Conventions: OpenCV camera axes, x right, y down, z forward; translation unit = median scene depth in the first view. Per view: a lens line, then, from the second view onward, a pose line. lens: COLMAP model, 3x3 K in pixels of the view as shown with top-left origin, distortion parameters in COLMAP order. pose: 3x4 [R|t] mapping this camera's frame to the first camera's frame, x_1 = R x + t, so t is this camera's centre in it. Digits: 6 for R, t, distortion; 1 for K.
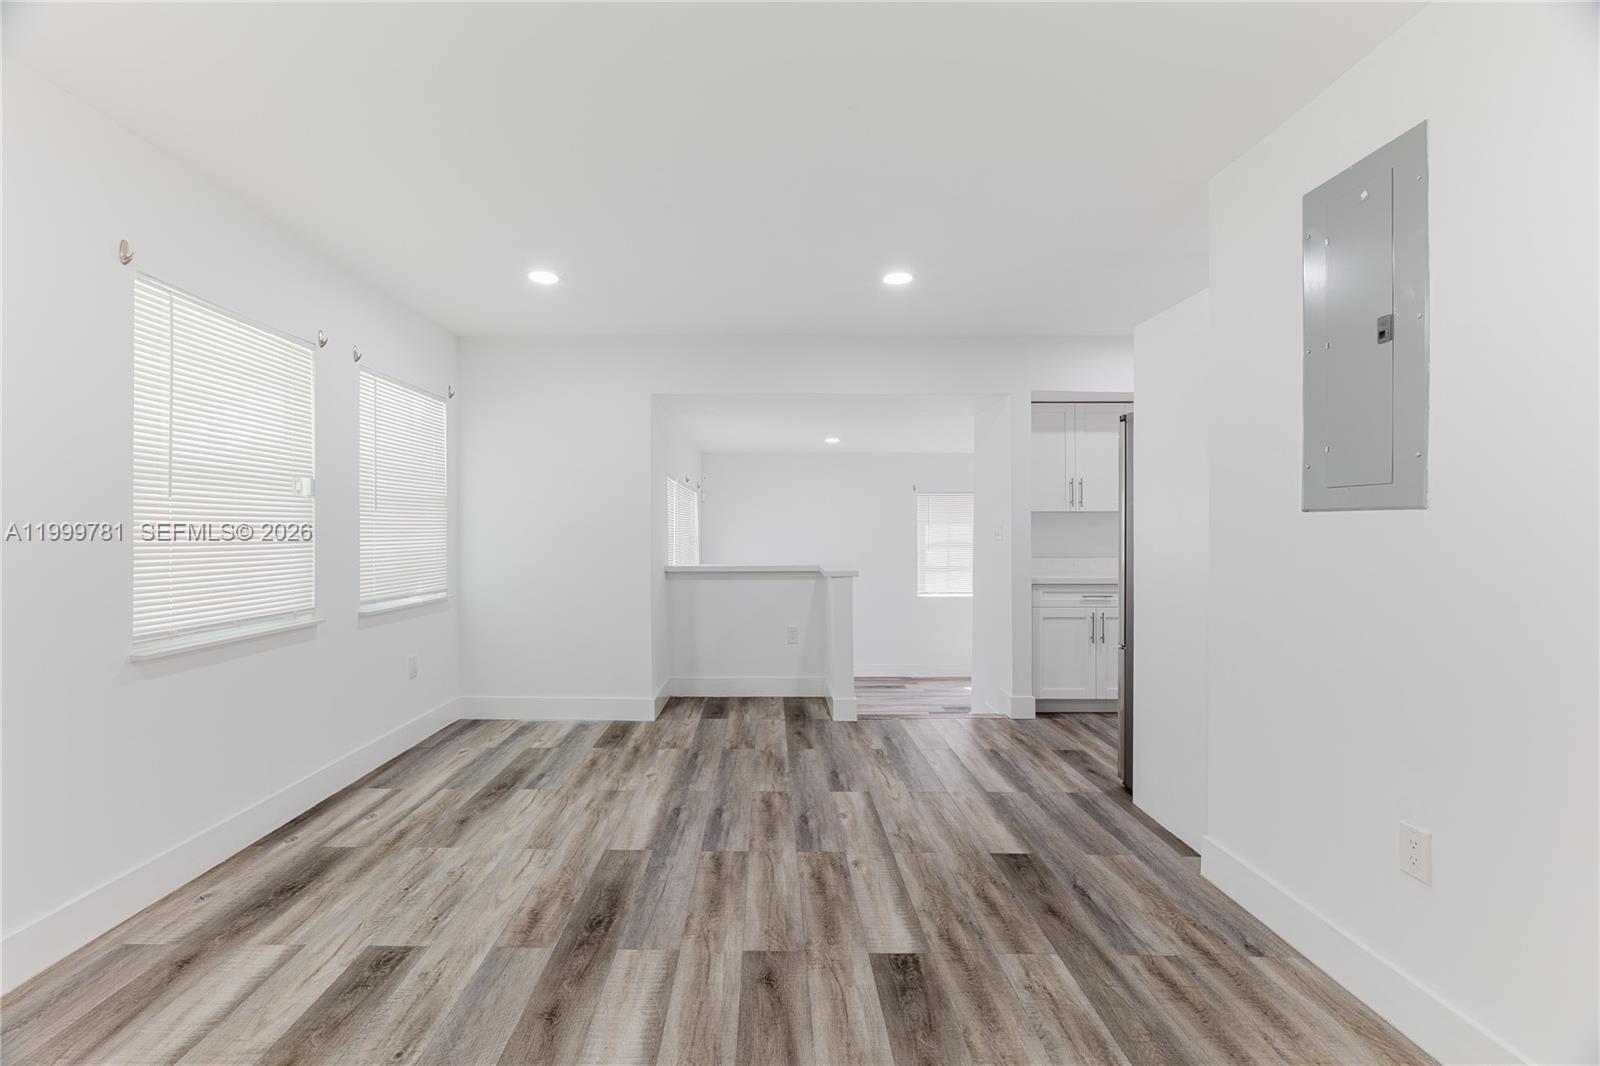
lens RADIAL K [[701.9, 0, 807.1], [0, 701.9, 532.2], [0, 0, 1]] dist [0.004087, 0.000281]
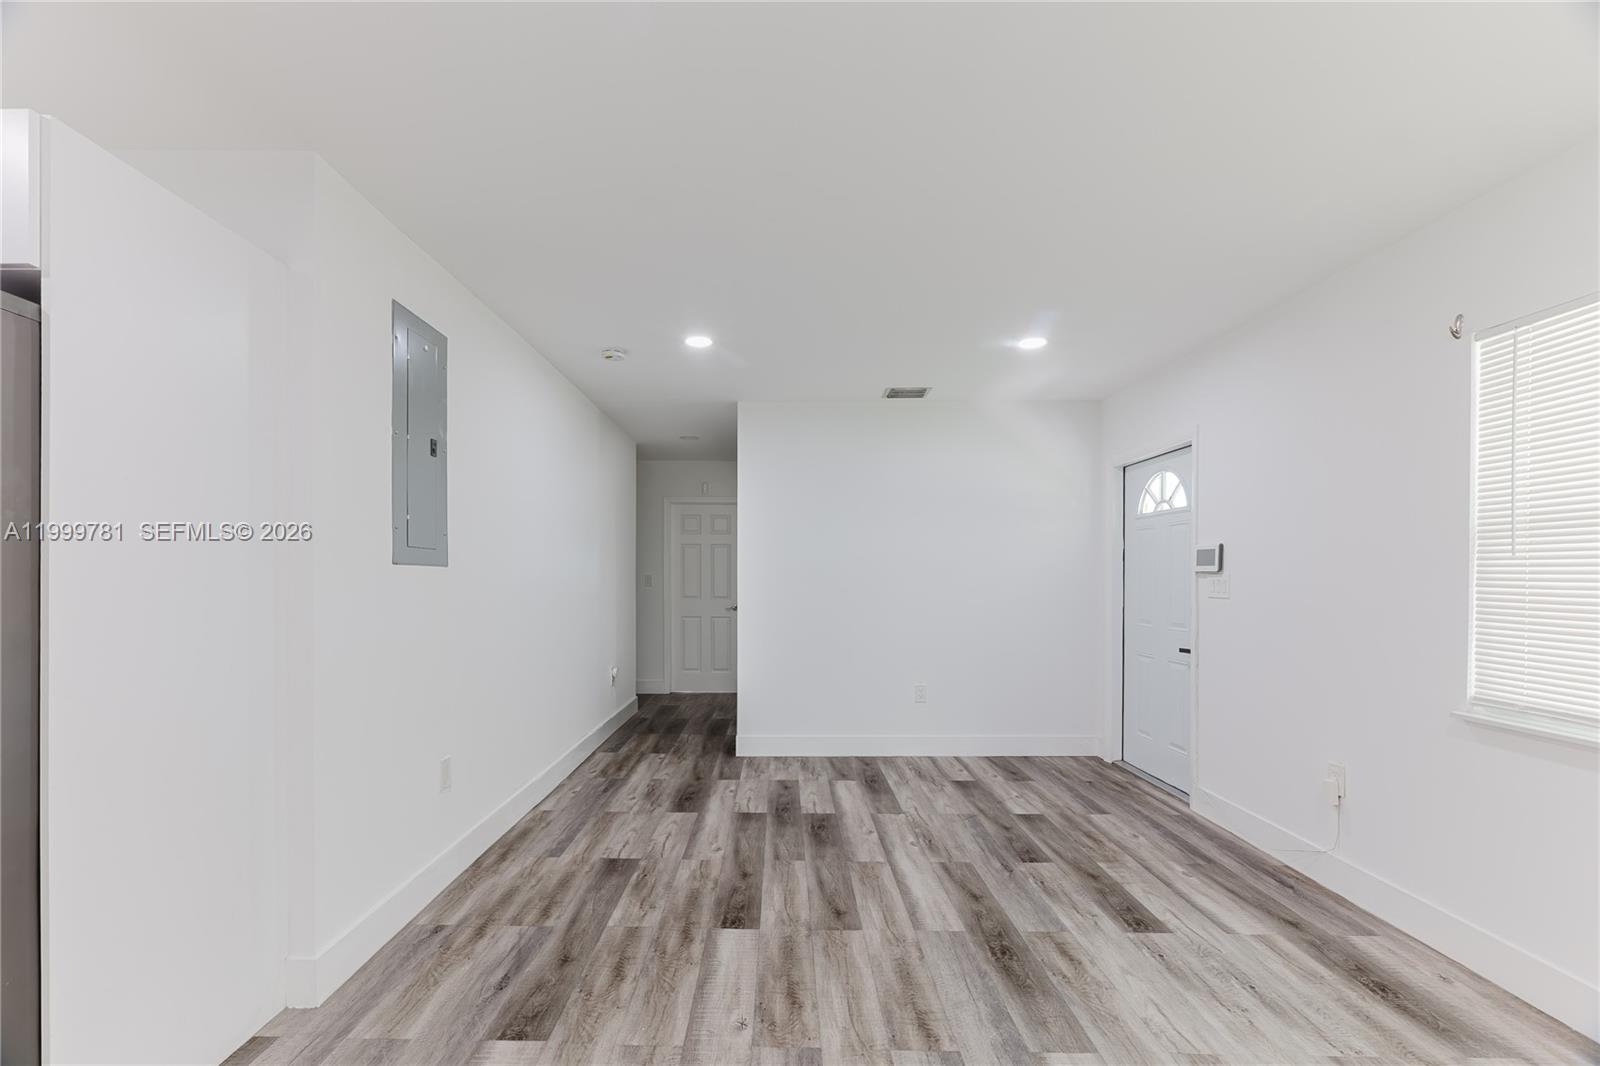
lens RADIAL K [[701.9, 0, 807.1], [0, 701.9, 532.2], [0, 0, 1]] dist [0.004087, 0.000281]
pose [[-0.999757, -0.009739, 0.019774, -0.011857], [-0.010964, 0.997964, -0.062834, -0.013421], [-0.019122, -0.063035, -0.997828, 2.119517]]
